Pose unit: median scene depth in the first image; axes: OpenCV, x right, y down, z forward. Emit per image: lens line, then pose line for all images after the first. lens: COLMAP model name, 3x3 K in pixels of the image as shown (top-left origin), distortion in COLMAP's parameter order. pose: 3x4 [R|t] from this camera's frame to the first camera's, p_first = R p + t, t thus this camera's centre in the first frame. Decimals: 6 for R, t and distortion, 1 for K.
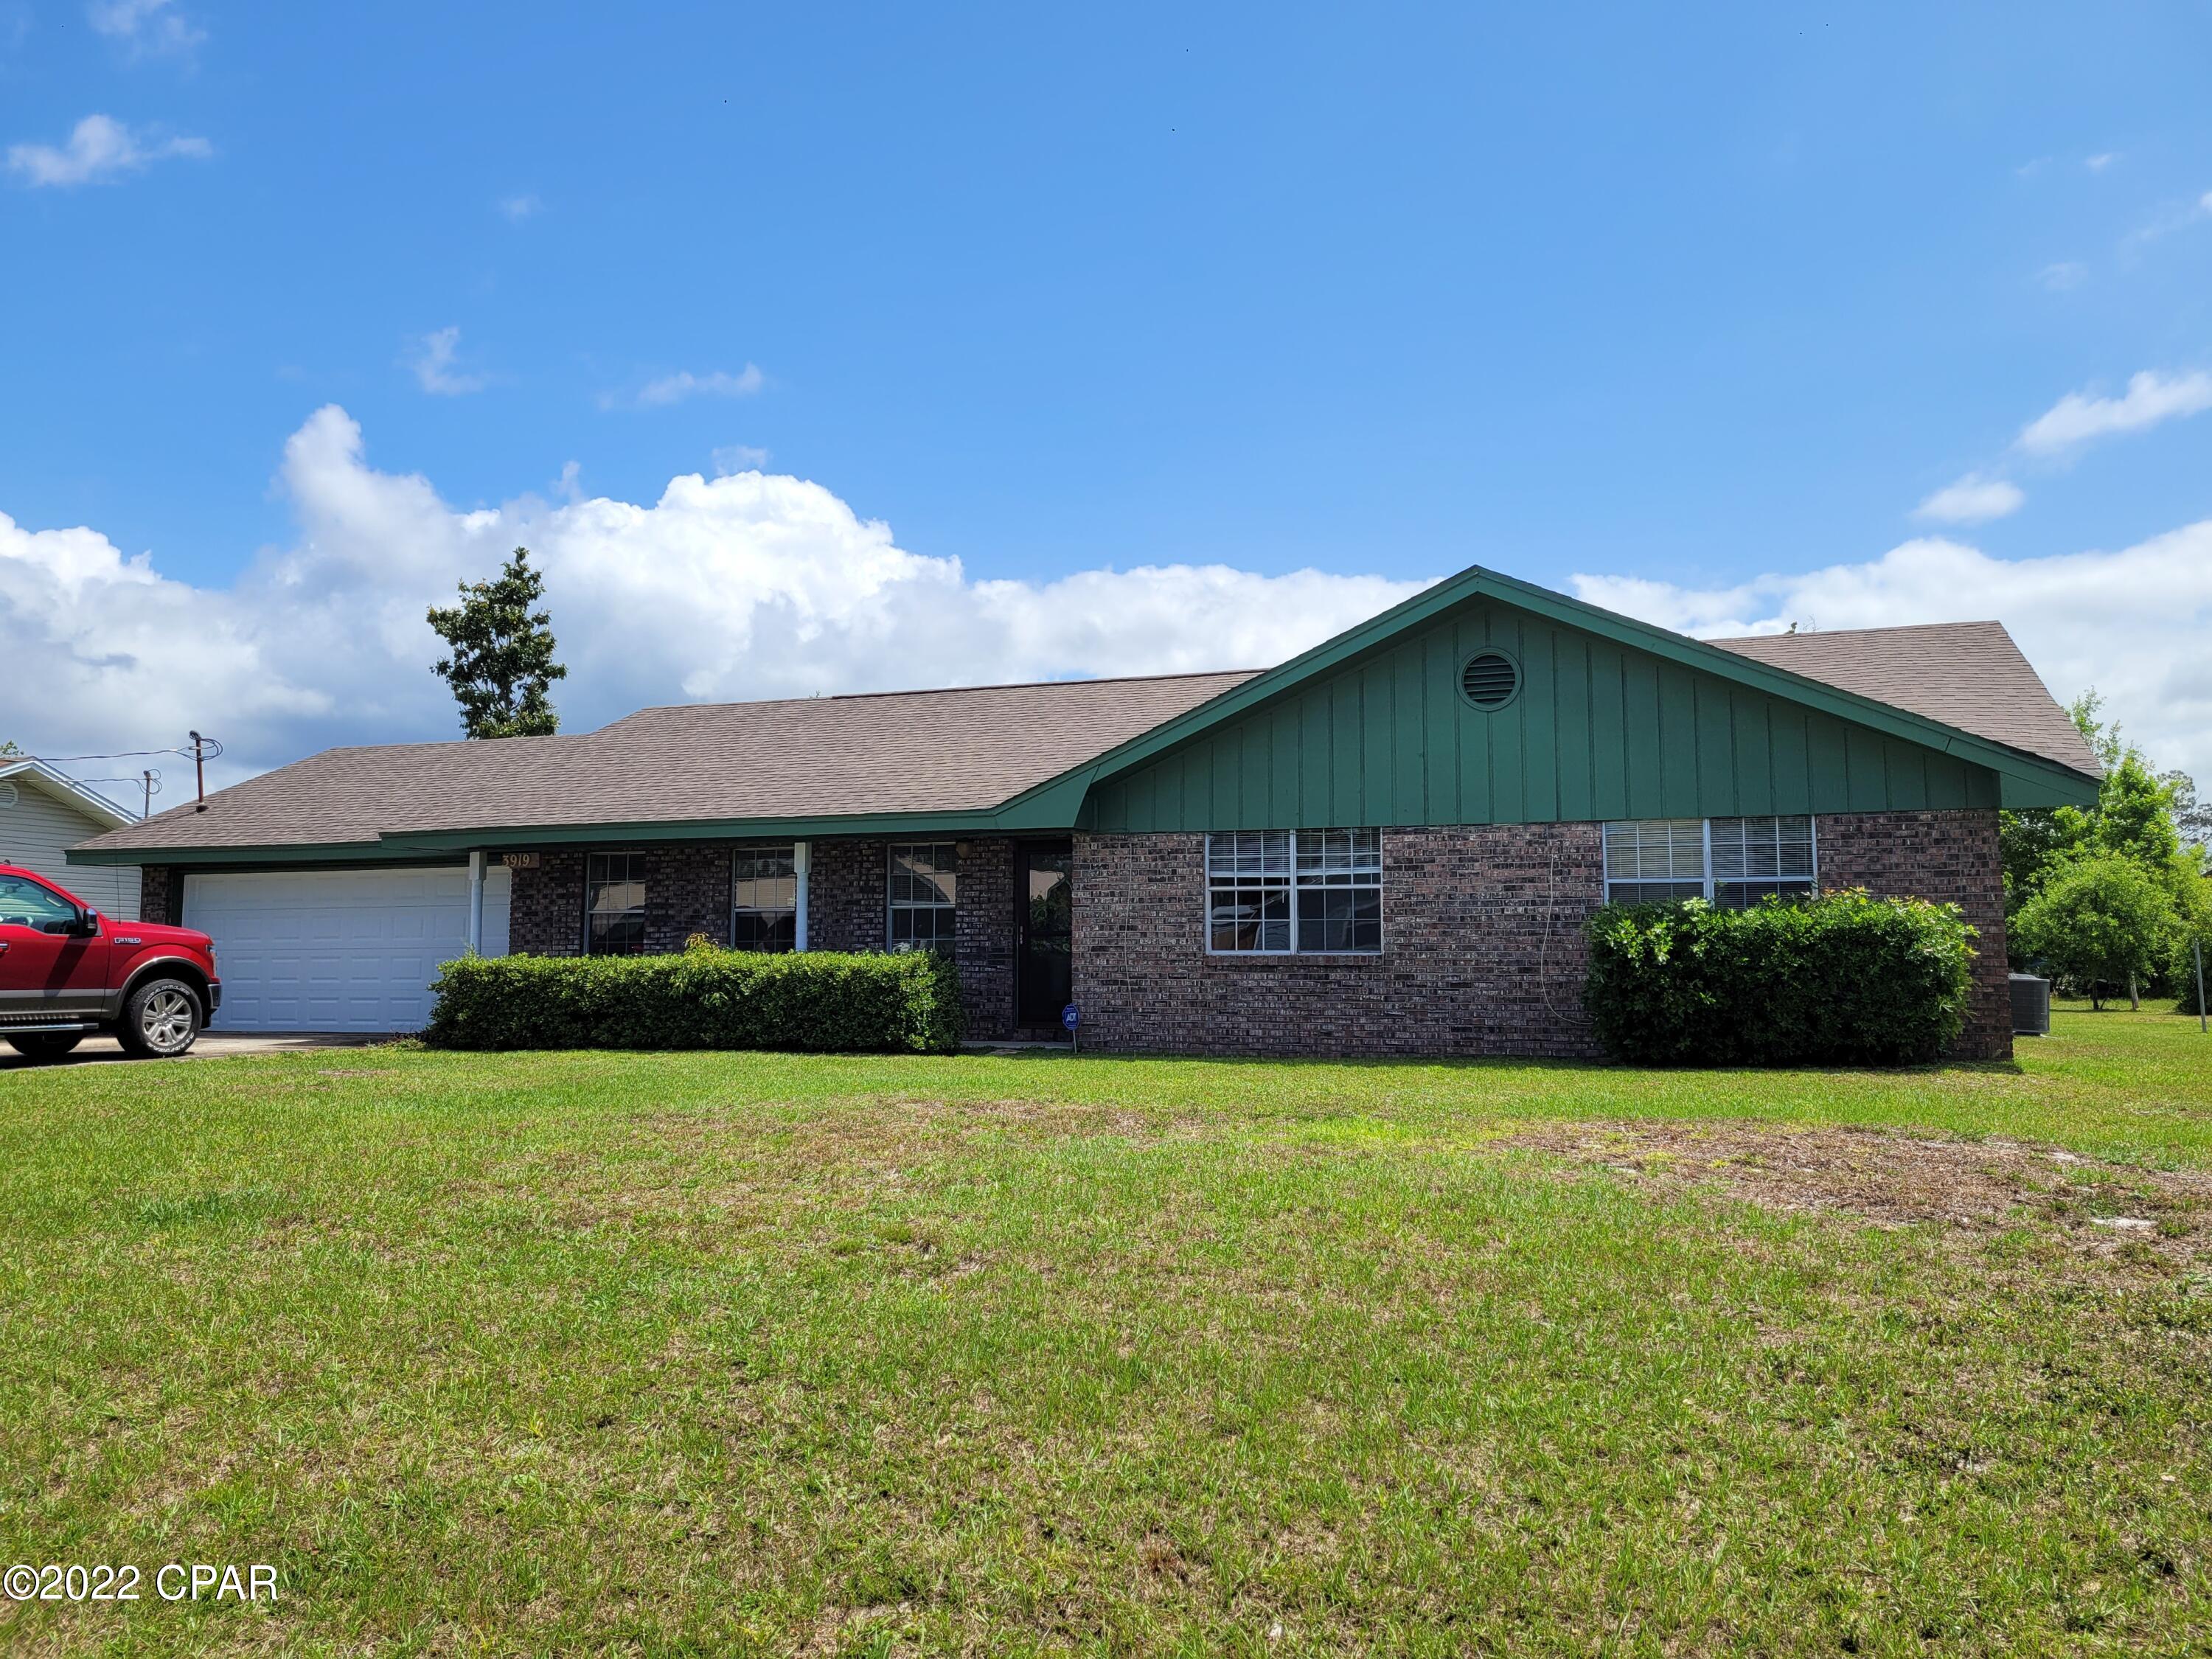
lens RADIAL K [[1686.0, 0, 1102.8], [0, 1686.0, 827.2], [0, 0, 1]] dist [0.060823, 0.003298]
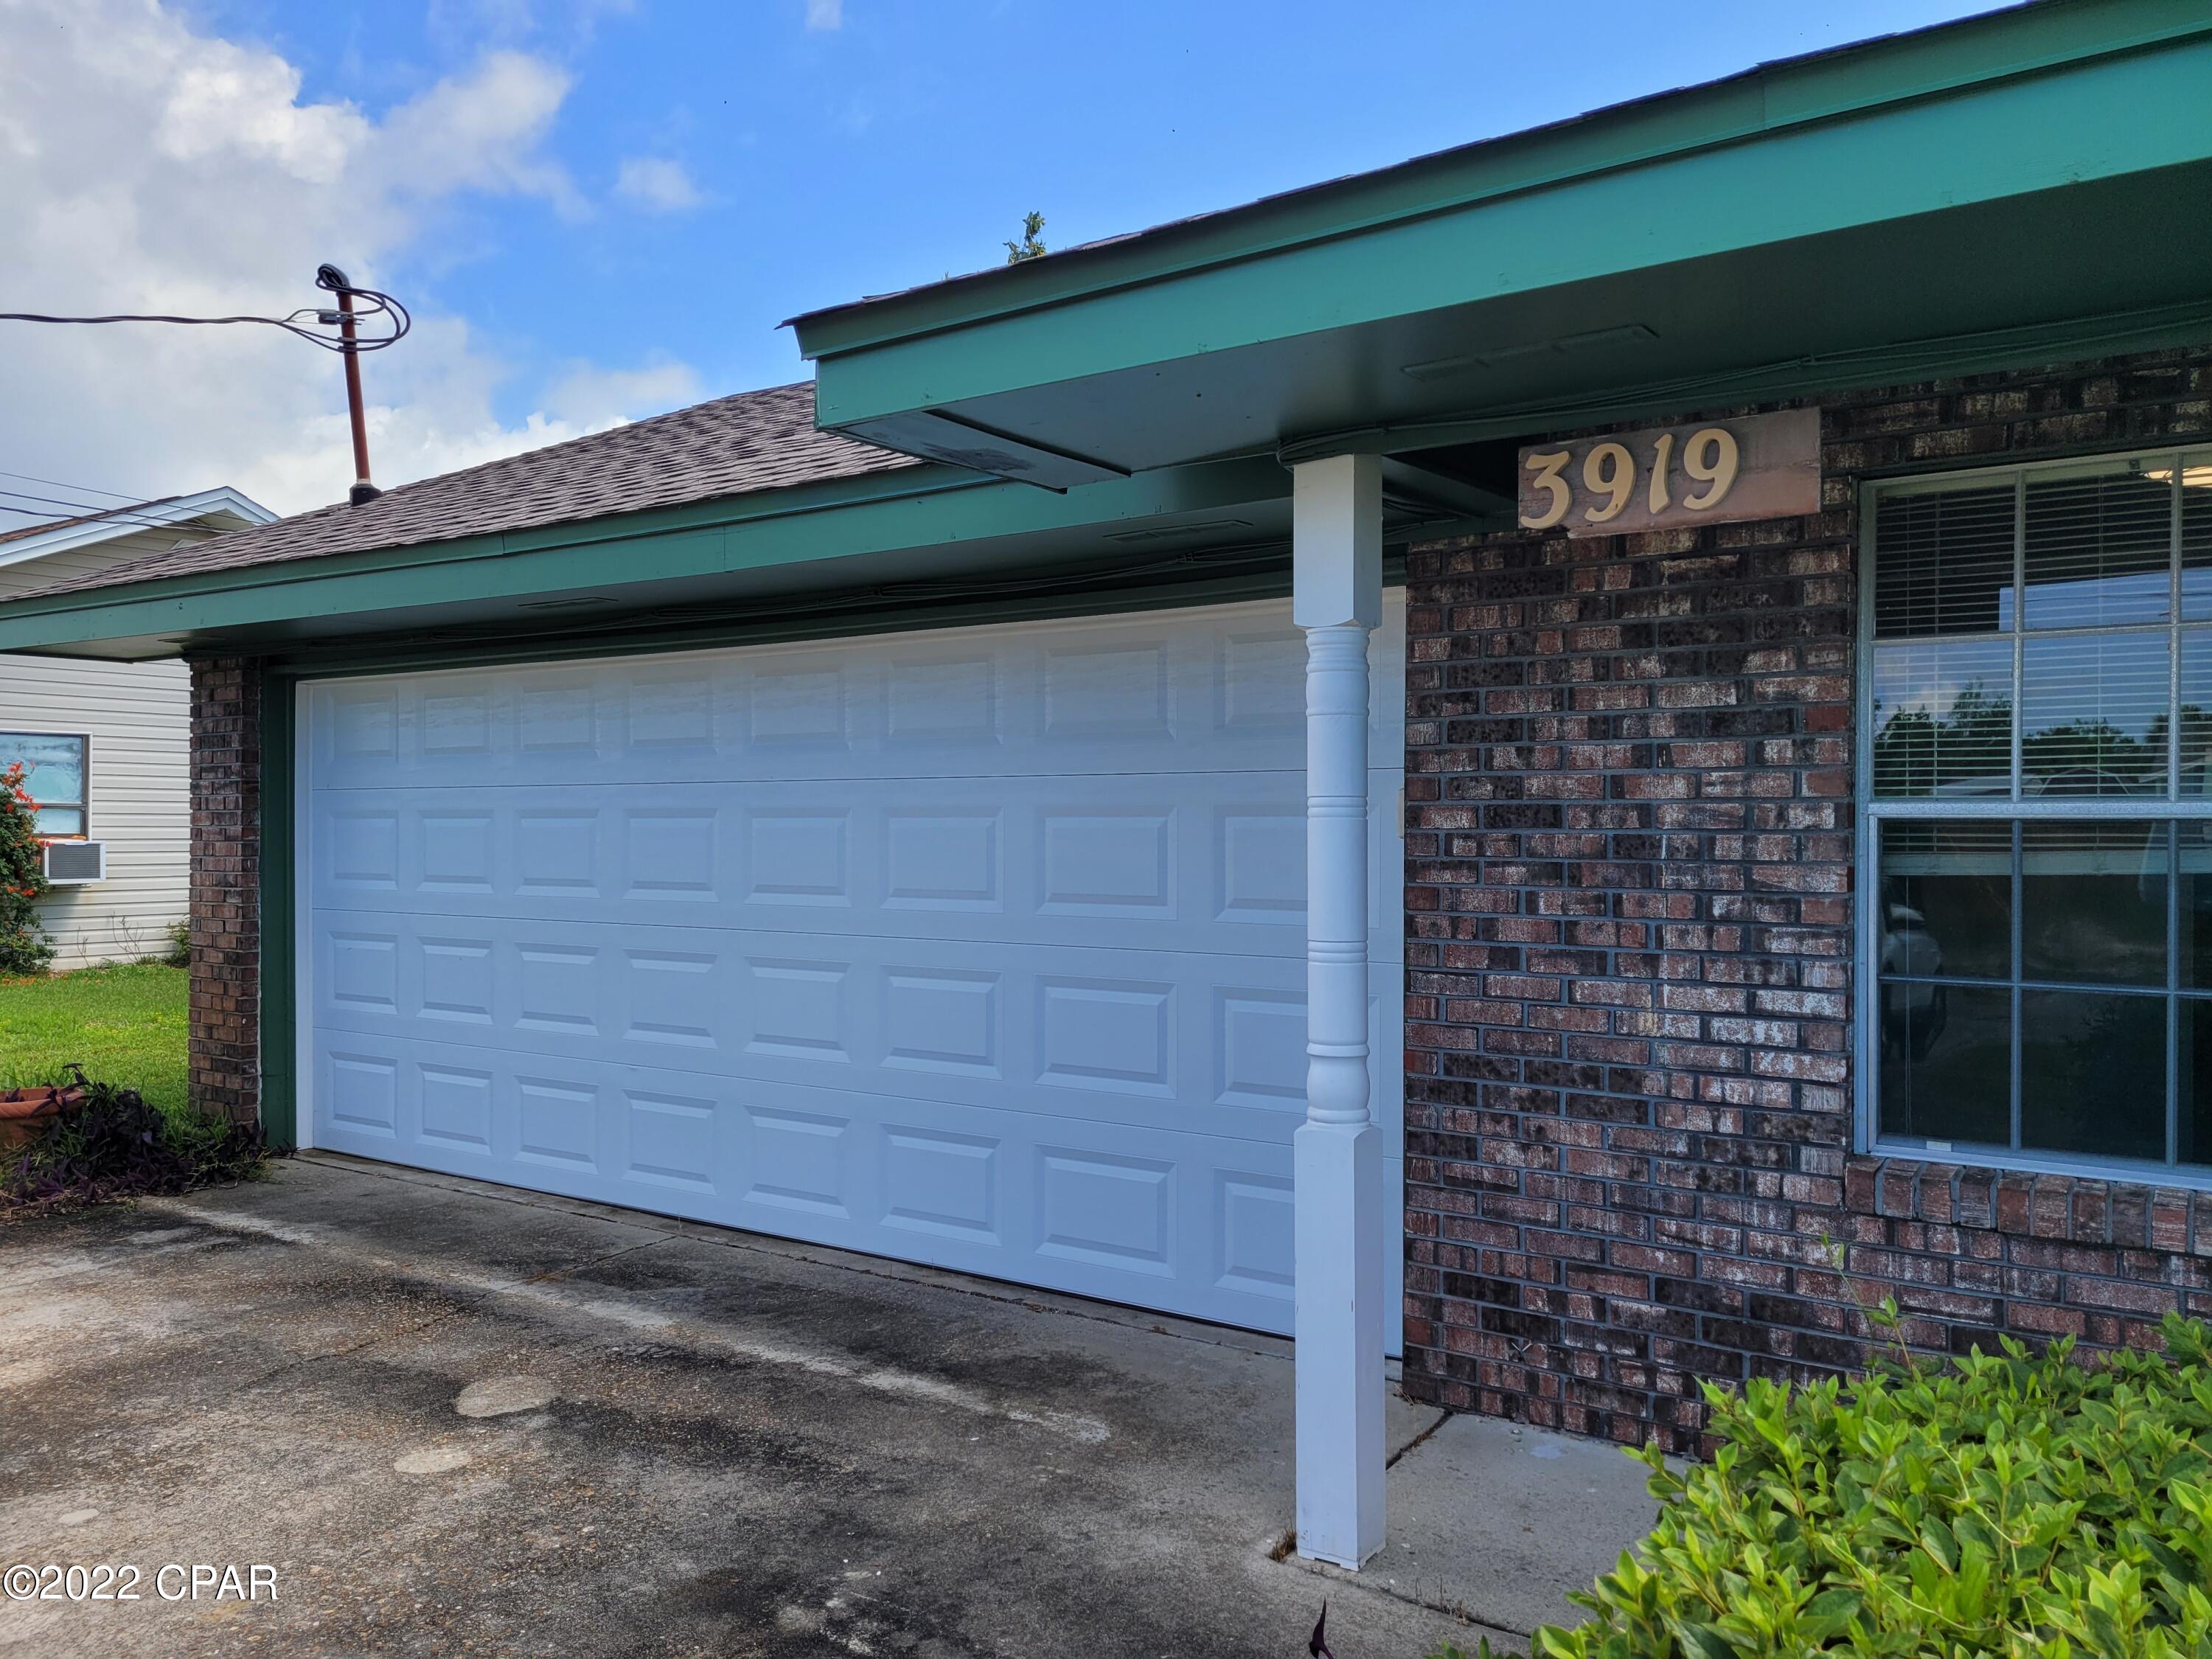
lens RADIAL K [[1686.0, 0, 1107.8], [0, 1686.0, 830.1], [0, 0, 1]] dist [0.060823, 0.003298]
pose [[0.967244, 0.000403, -0.253850, -0.333092], [0.023220, 0.995666, 0.090055, 0.033675], [0.252786, -0.092999, 0.963042, 0.796199]]
